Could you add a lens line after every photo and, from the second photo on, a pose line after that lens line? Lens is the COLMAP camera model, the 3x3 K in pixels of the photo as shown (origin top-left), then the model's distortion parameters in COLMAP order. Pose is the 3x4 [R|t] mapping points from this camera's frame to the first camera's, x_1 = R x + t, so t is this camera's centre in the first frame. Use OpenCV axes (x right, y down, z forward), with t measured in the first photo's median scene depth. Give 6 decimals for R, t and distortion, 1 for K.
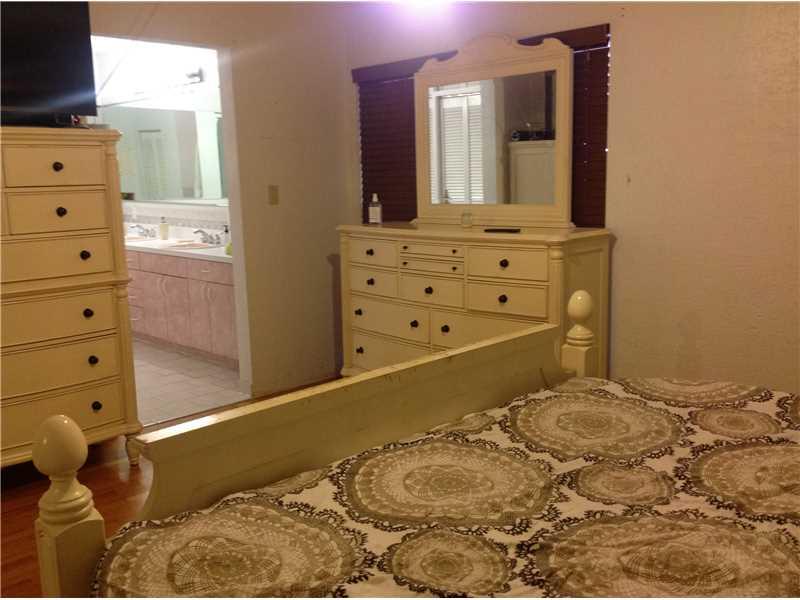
lens RADIAL K [[747.3, 0, 400.5], [0, 747.3, 299.4], [0, 0, 1]] dist [-0.002741, -0.040463]
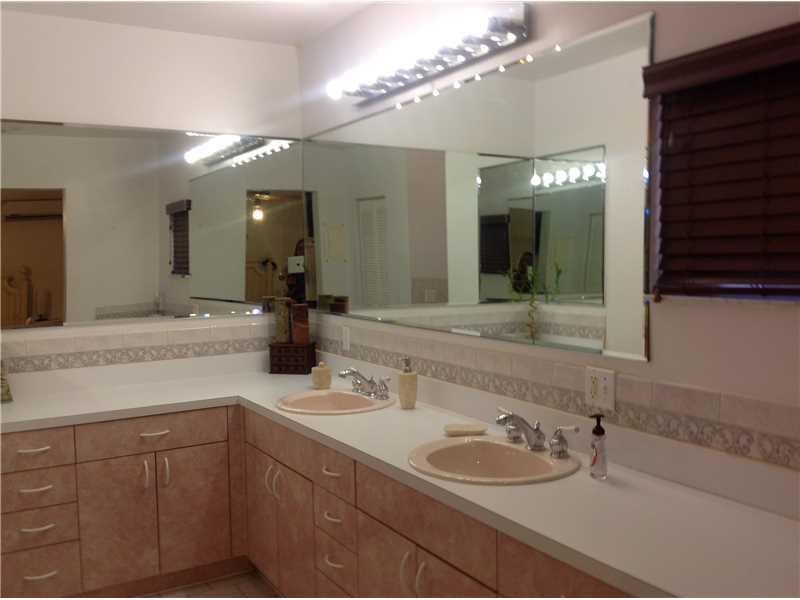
lens RADIAL K [[747.3, 0, 400.0], [0, 747.3, 301.0], [0, 0, 1]] dist [-0.002741, -0.040463]
pose [[0.965509, 0.032648, -0.258315, -0.198610], [-0.060174, 0.993229, -0.099379, -0.094319], [0.253321, 0.111495, 0.960936, 0.539748]]
